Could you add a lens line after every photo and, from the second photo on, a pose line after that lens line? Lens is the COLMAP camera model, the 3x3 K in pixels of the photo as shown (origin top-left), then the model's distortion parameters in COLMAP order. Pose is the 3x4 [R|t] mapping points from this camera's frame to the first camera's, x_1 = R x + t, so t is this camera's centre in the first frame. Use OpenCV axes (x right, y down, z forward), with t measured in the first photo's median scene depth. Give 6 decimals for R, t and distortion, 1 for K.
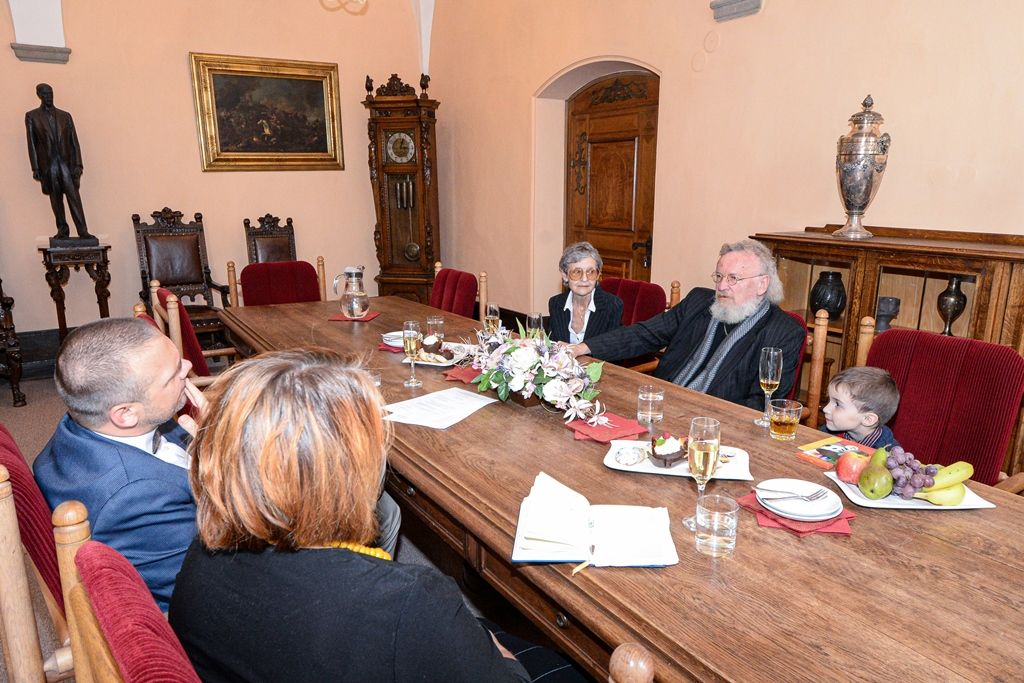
lens RADIAL K [[695.8, 0, 519.0], [0, 695.8, 358.2], [0, 0, 1]] dist [-0.013837, 0.004148]
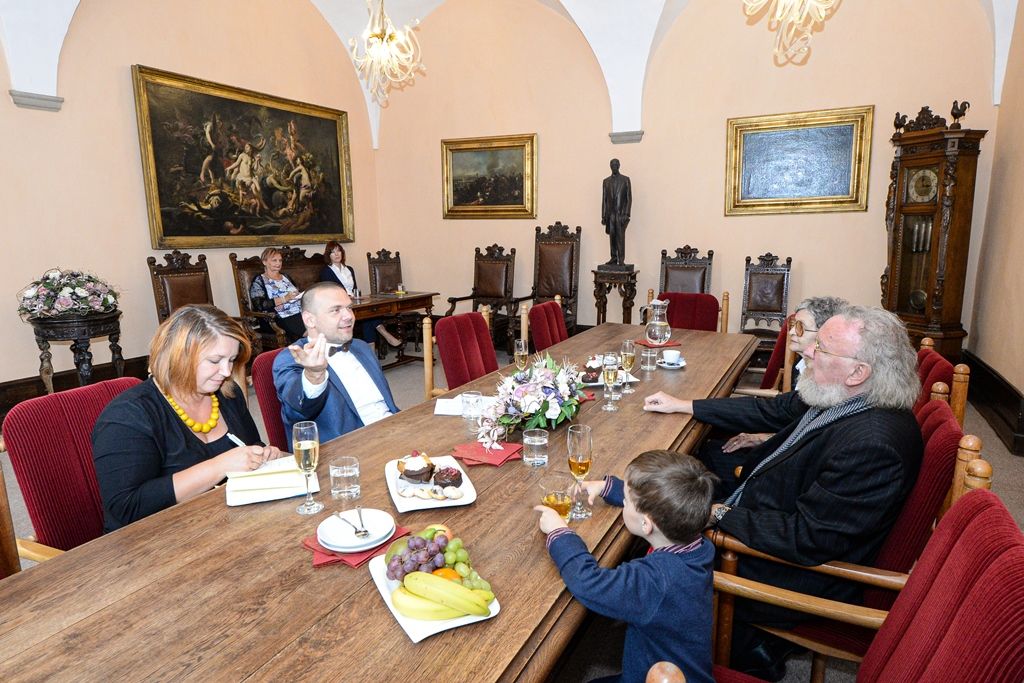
lens RADIAL K [[623.7, 0, 504.4], [0, 623.7, 341.1], [0, 0, 1]] dist [-0.002678, -0.006155]
pose [[0.475169, 0.153876, -0.866335, 0.325538], [-0.205359, 0.976793, 0.060860, -0.045676], [0.855594, 0.148991, 0.495742, 0.172586]]
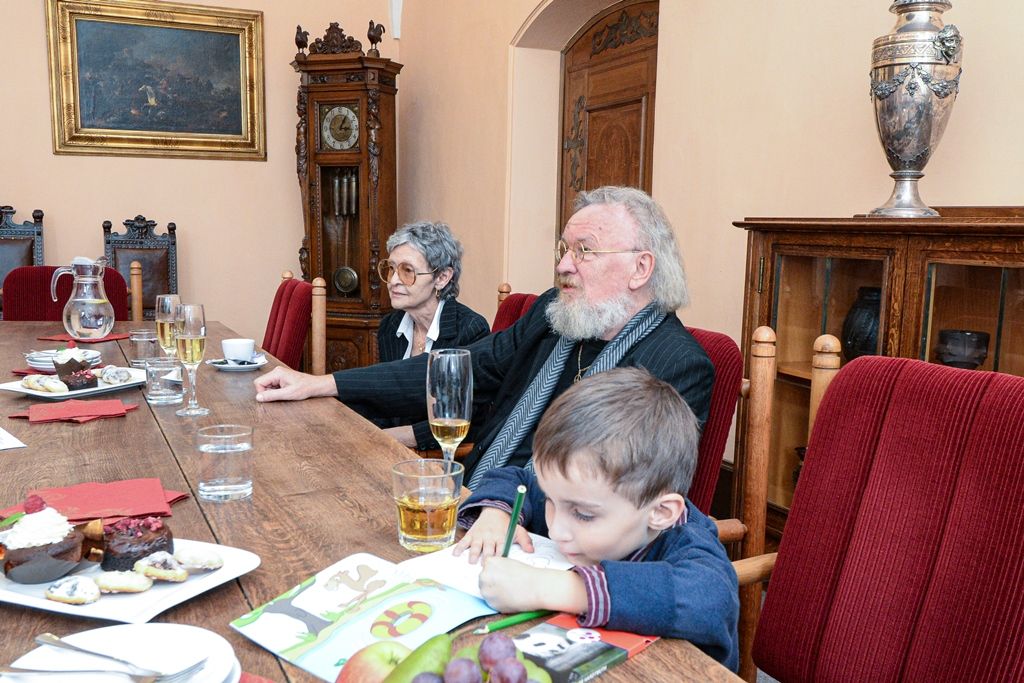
lens RADIAL K [[955.8, 0, 532.7], [0, 955.8, 365.5], [0, 0, 1]] dist [-0.016793, 0.000000]
pose [[0.988743, 0.043150, -0.143268, 0.173157], [-0.058712, 0.992606, -0.106235, 0.019247], [0.137624, 0.113450, 0.983966, 0.136982]]
